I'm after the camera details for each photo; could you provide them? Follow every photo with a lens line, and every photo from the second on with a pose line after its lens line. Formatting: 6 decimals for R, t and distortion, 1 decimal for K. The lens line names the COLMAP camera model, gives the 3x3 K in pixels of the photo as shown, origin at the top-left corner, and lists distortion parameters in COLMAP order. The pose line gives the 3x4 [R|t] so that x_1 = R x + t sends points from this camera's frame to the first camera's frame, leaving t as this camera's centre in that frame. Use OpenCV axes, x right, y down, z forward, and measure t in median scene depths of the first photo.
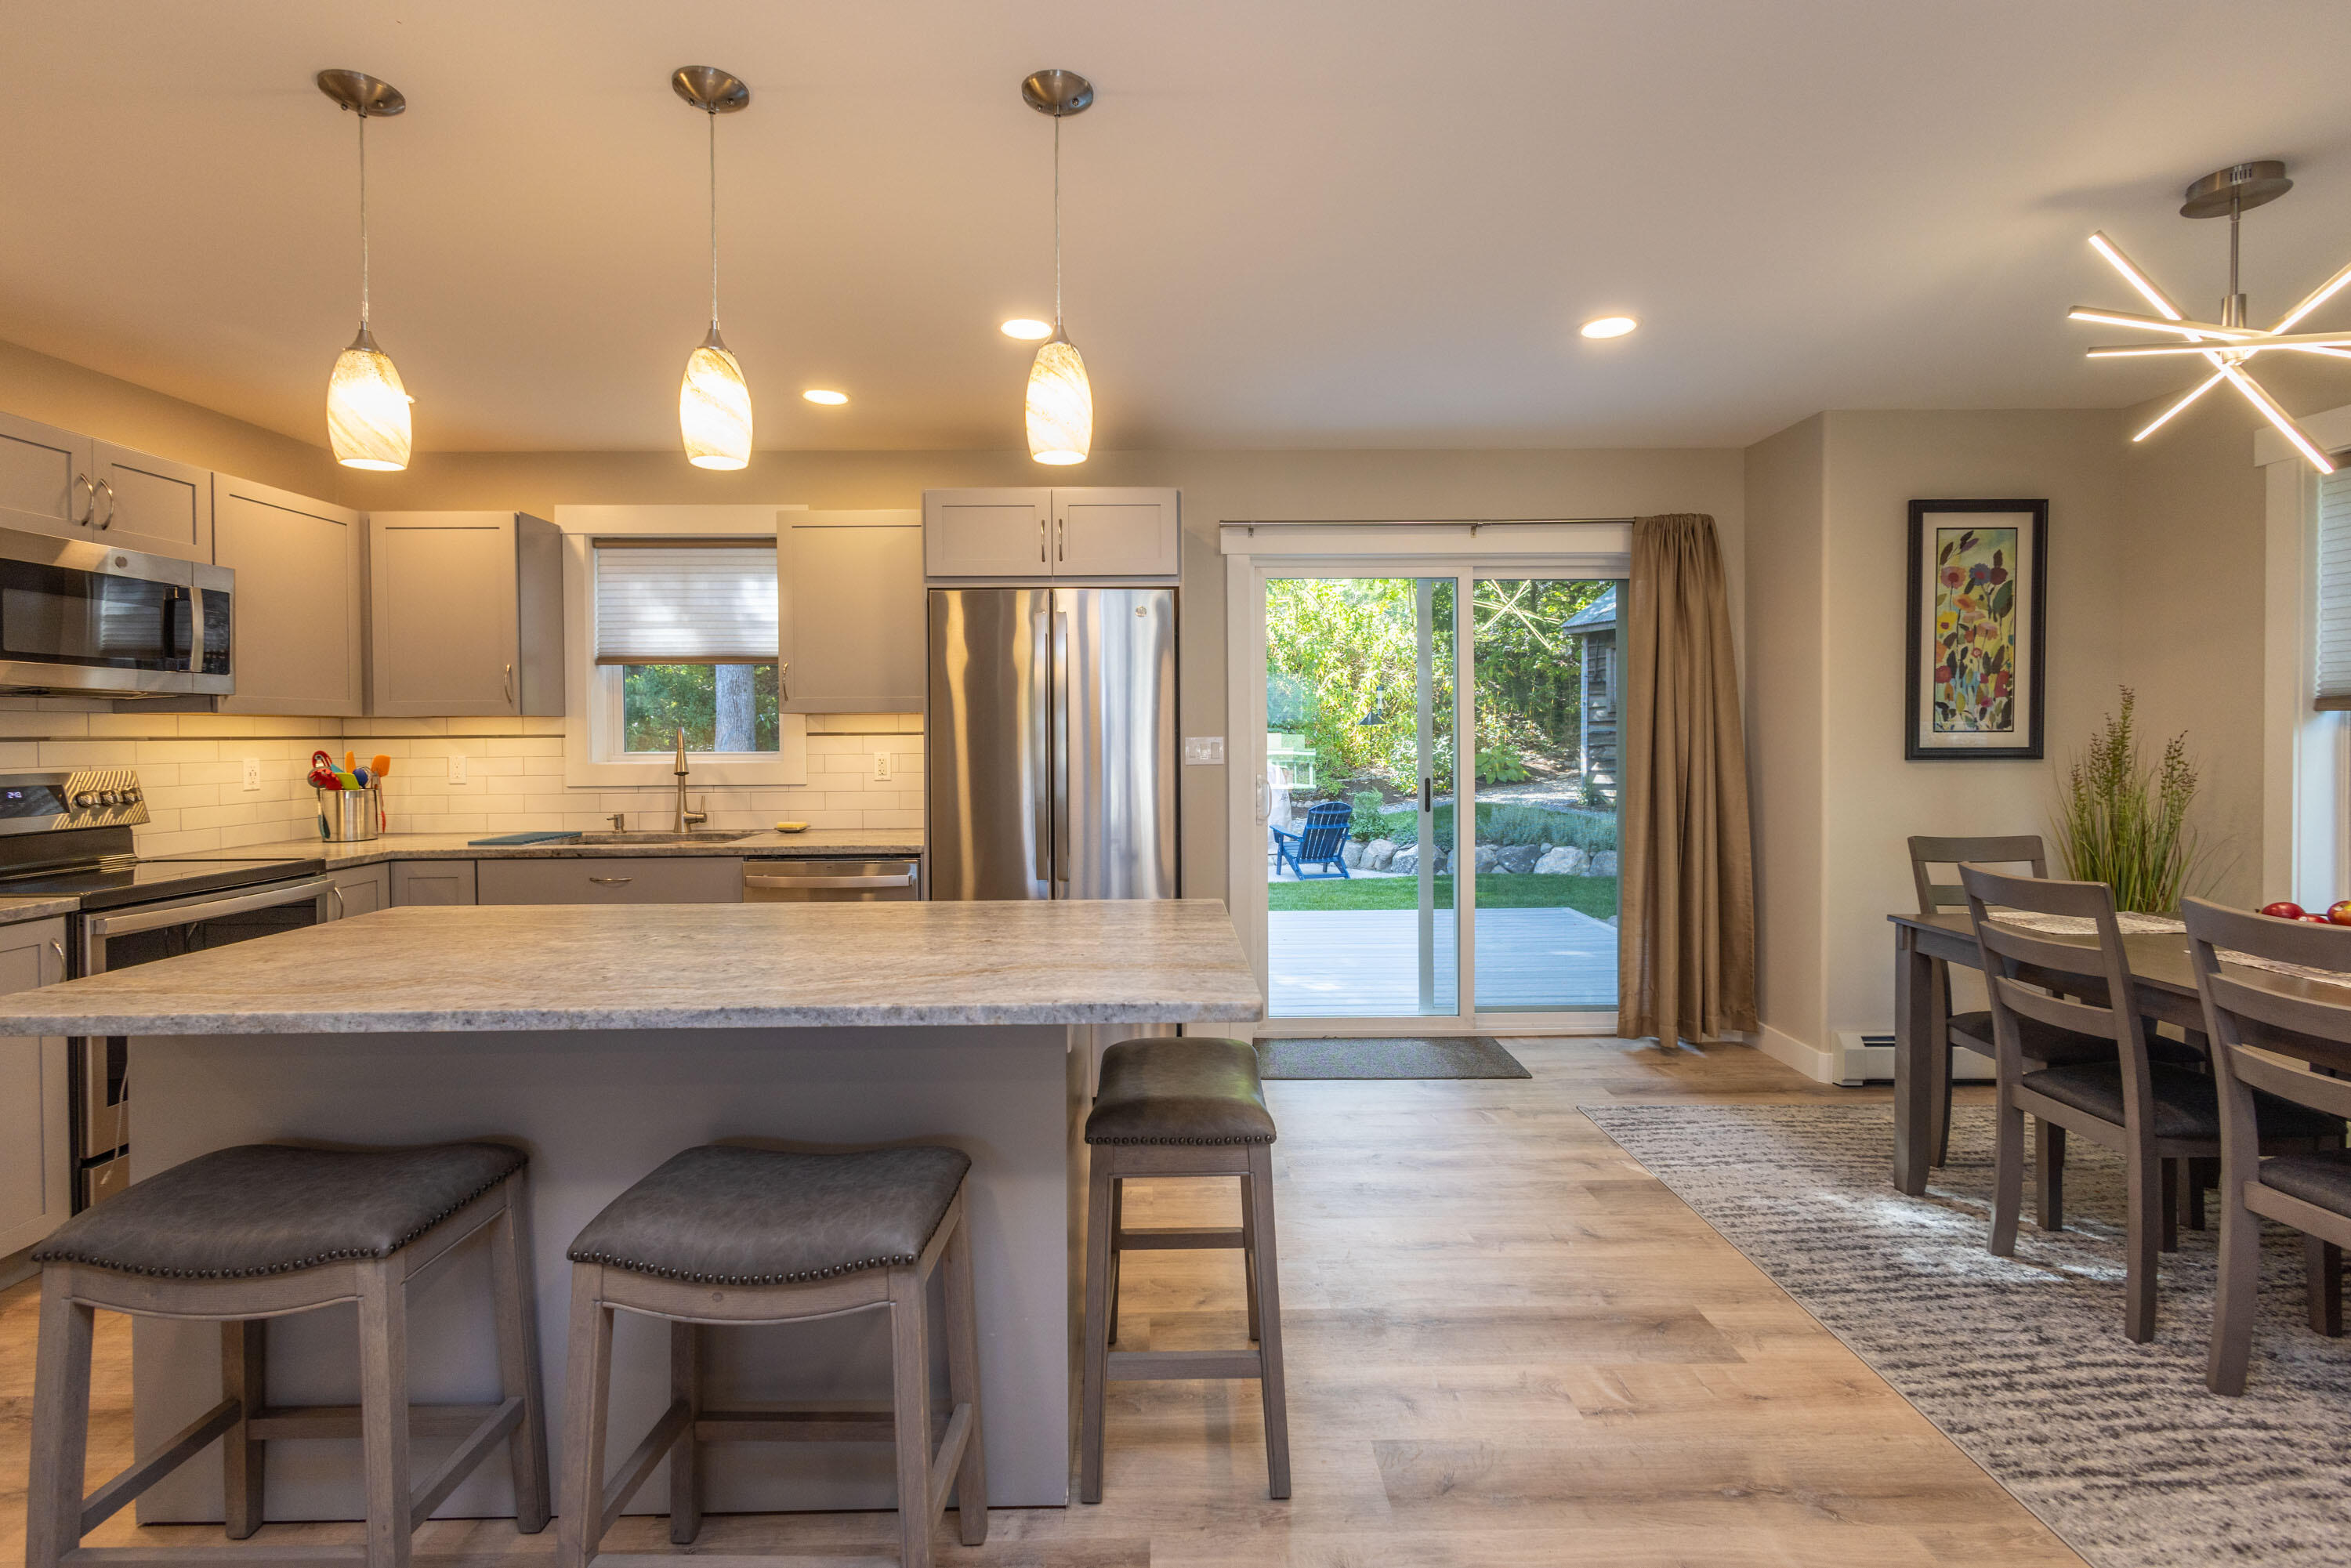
lens RADIAL K [[1083.2, 0, 1162.2], [0, 1083.2, 749.9], [0, 0, 1]] dist [0.017980, -0.006421]
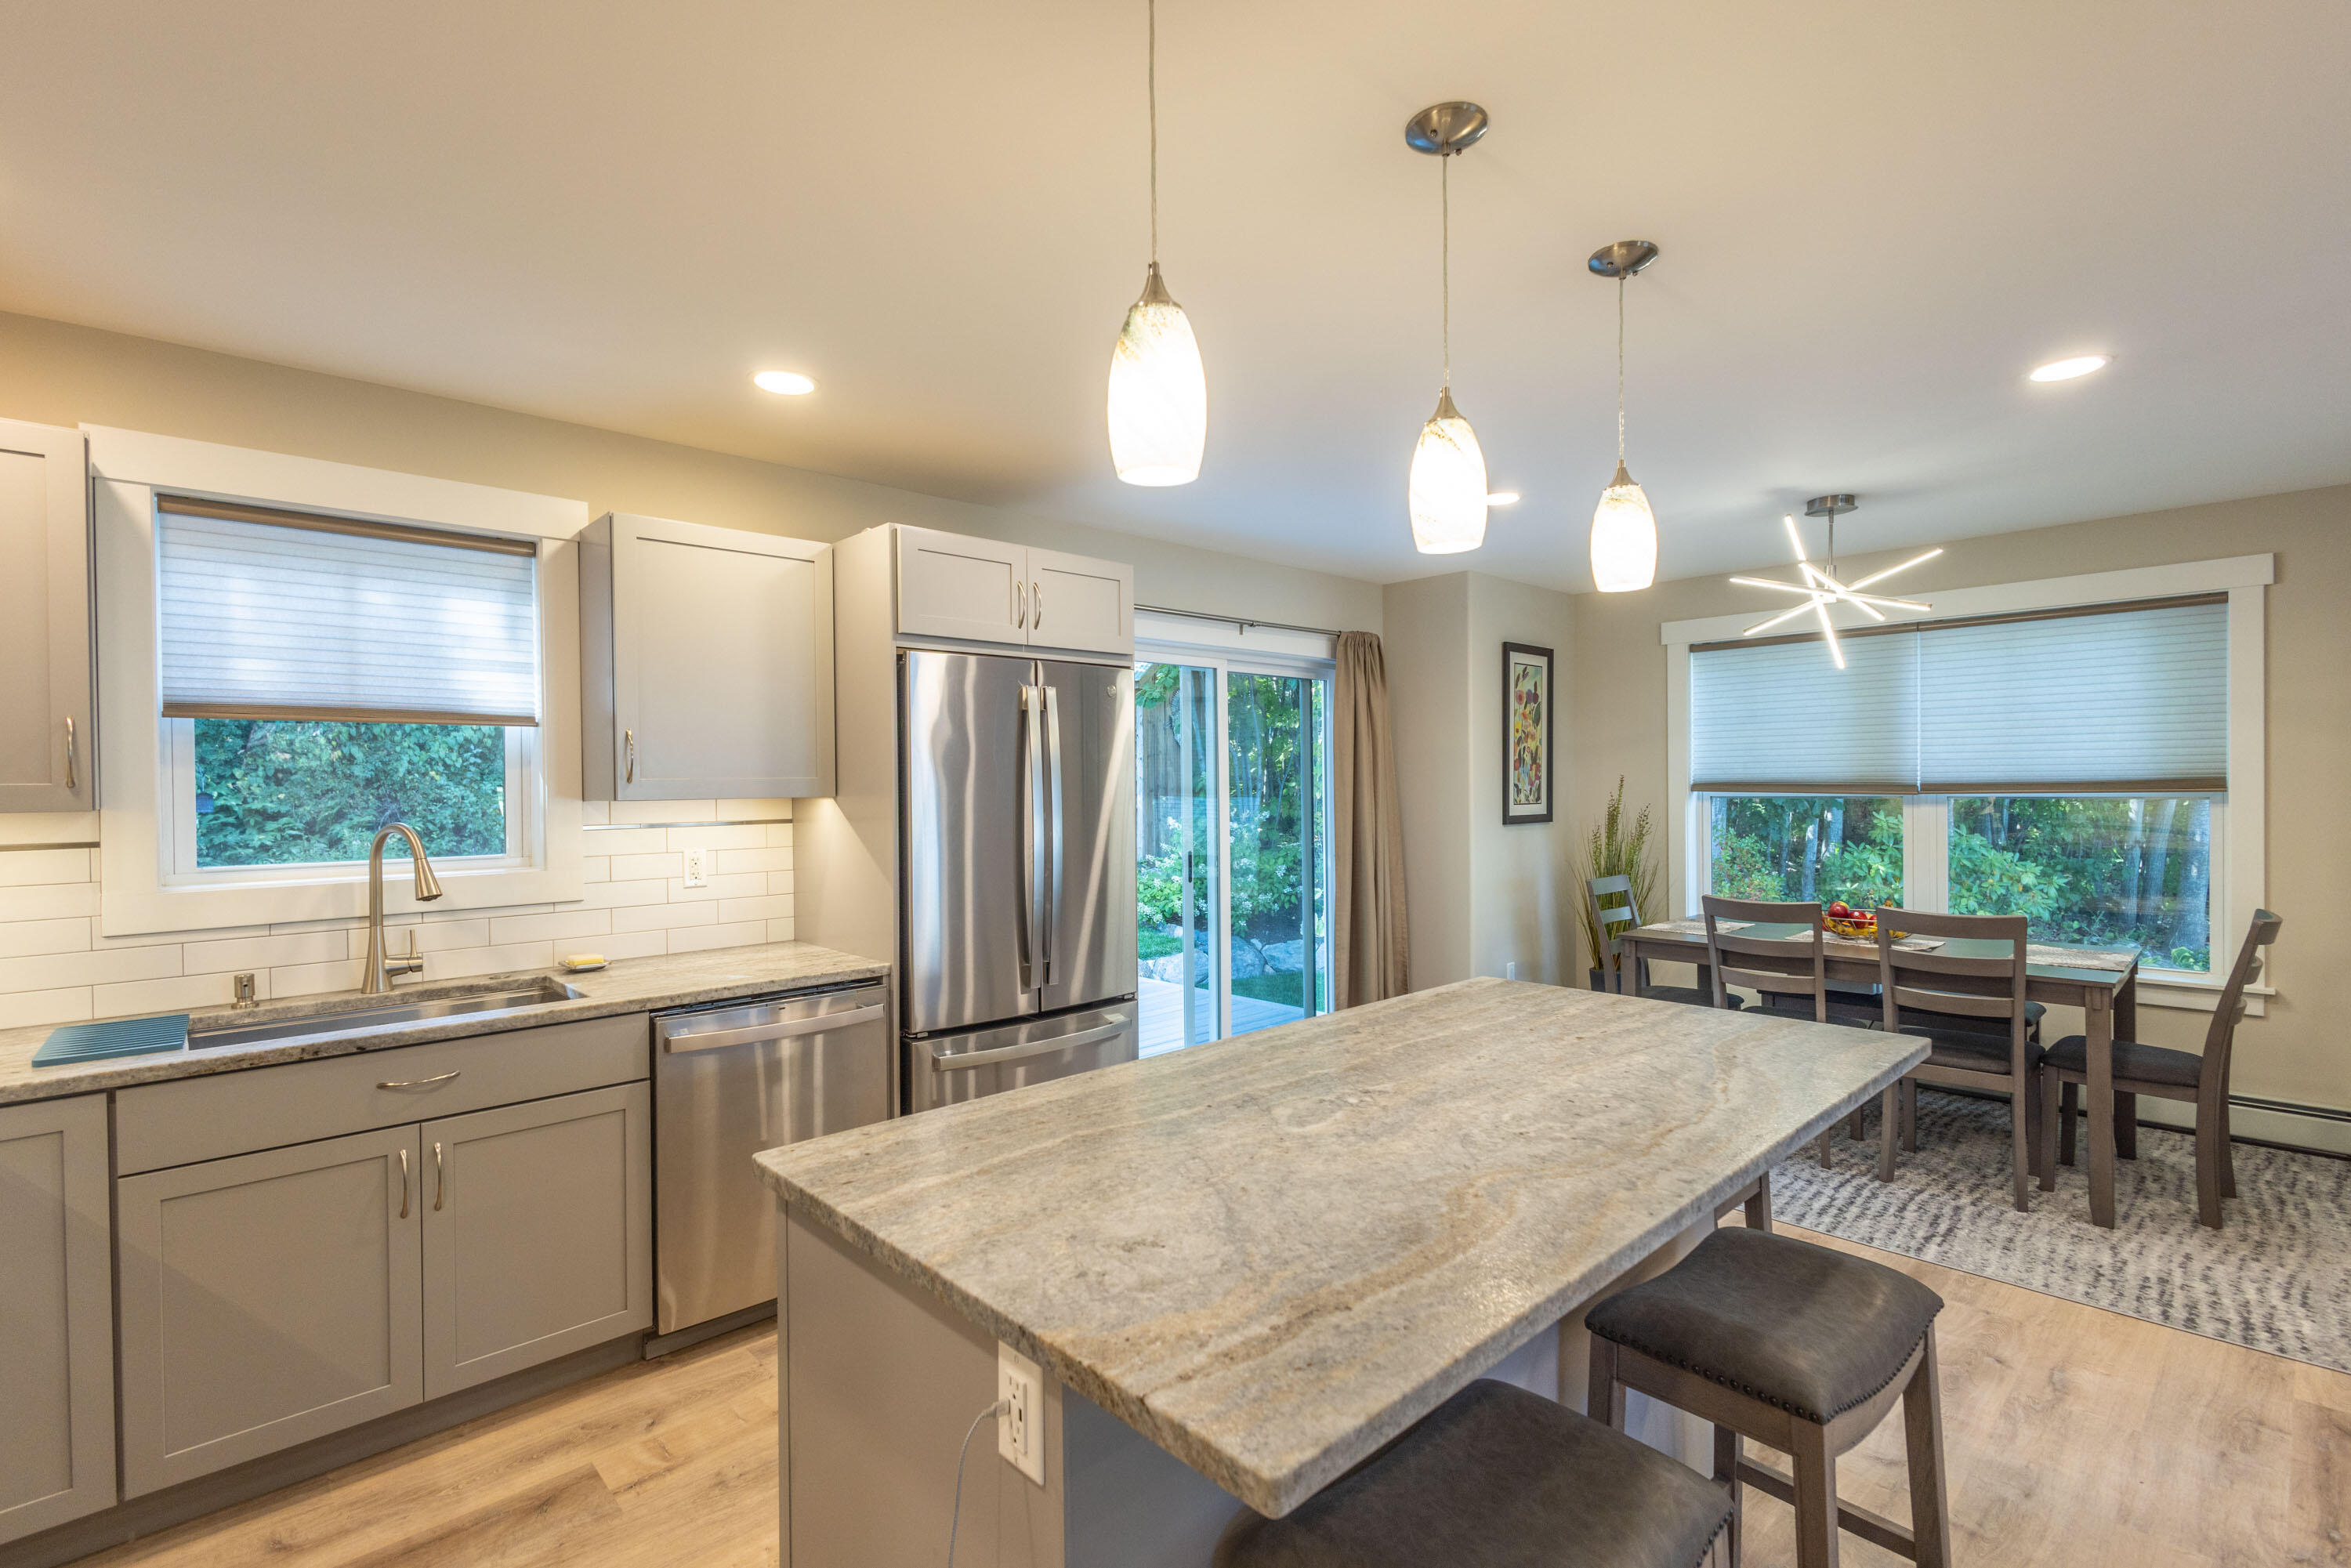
lens RADIAL K [[1089.5, 0, 1177.3], [0, 1089.5, 793.7], [0, 0, 1]] dist [0.005315, -0.000197]
pose [[0.734761, -0.008016, 0.678278, -0.653281], [0.015133, 0.999875, -0.004577, -0.034465], [-0.678157, 0.013627, 0.734791, 0.277234]]
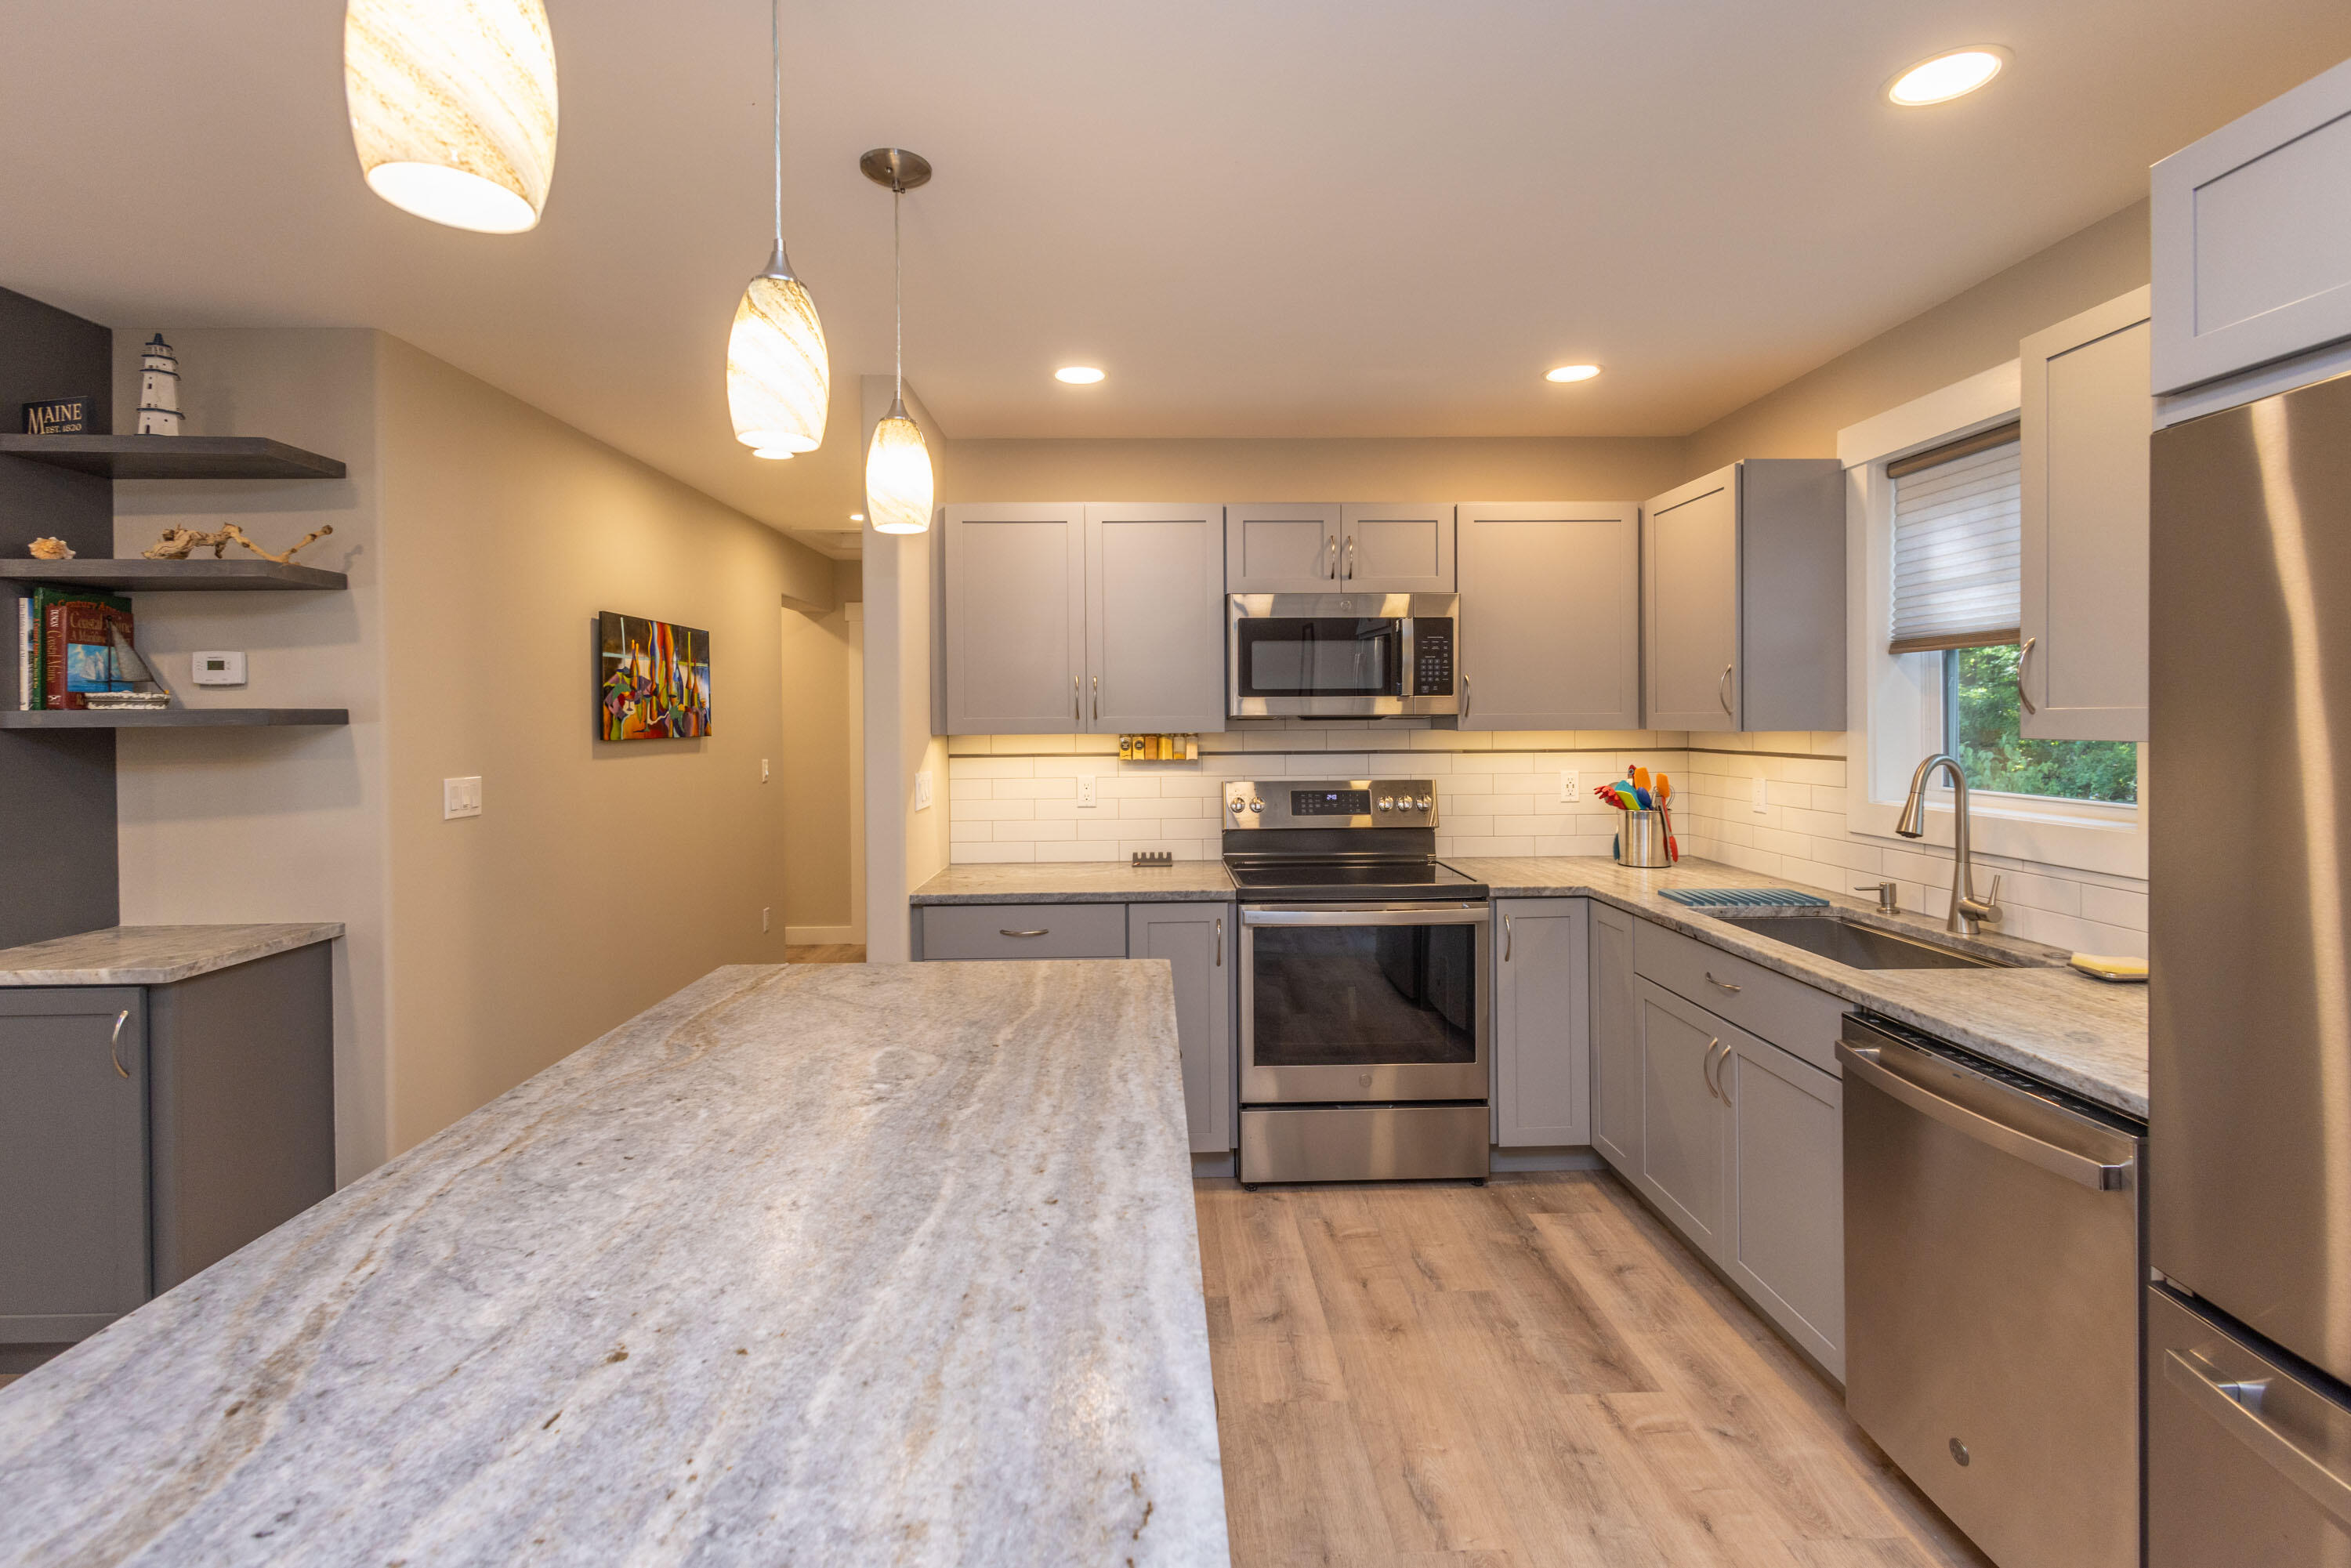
lens RADIAL K [[1058.4, 0, 1167.2], [0, 1058.4, 726.4], [0, 0, 1]] dist [0.000642, -0.000265]
pose [[0.011577, 0.015545, -0.999812, 0.155734], [-0.006273, 0.999861, 0.015473, -0.051395], [0.999913, 0.006093, 0.011673, 0.691156]]
